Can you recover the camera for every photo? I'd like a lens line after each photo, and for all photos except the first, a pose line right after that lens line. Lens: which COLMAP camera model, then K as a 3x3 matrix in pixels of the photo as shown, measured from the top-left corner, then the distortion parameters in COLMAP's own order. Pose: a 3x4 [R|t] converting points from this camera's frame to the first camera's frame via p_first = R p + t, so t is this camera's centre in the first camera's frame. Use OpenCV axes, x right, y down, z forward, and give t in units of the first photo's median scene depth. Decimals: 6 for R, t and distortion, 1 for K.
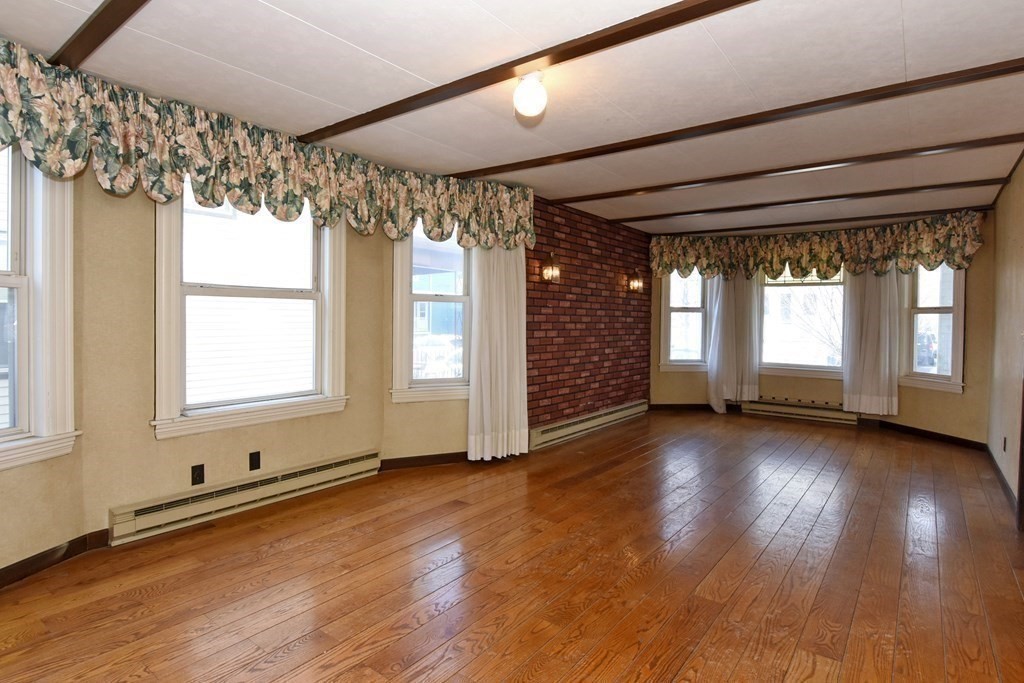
lens RADIAL K [[542.0, 0, 515.3], [0, 542.0, 335.2], [0, 0, 1]] dist [-0.010838, -0.008184]
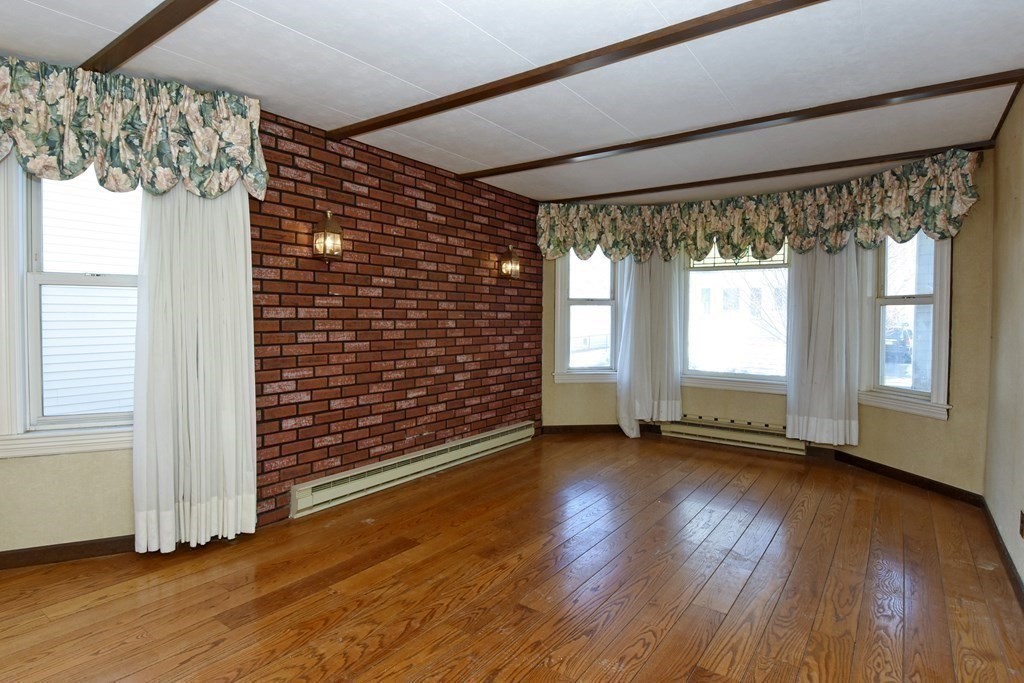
lens RADIAL K [[542.0, 0, 517.7], [0, 542.0, 337.8], [0, 0, 1]] dist [-0.010838, -0.008184]
pose [[0.999398, -0.005129, 0.034302, 0.242980], [0.004785, 0.999938, 0.010096, -0.006241], [-0.034352, -0.009926, 0.999361, 0.308613]]
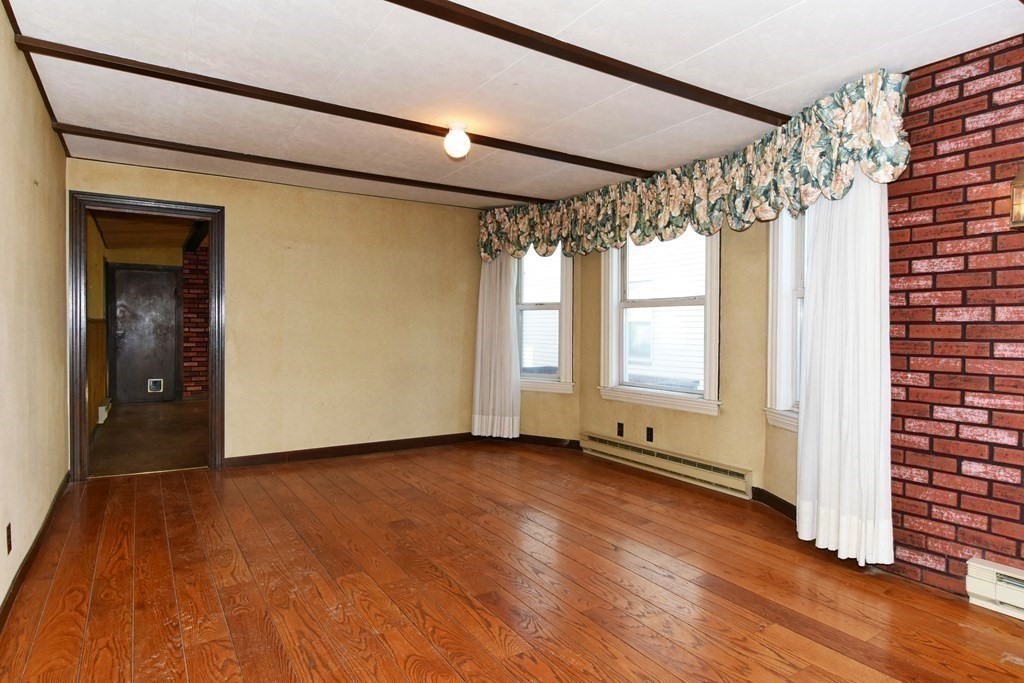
lens RADIAL K [[565.4, 0, 513.6], [0, 565.4, 337.4], [0, 0, 1]] dist [0.004474, -0.002809]
pose [[-0.338736, 0.000240, -0.940881, 0.540073], [-0.040953, 0.999048, 0.014999, -0.002541], [0.939990, 0.043613, -0.338404, 0.692762]]
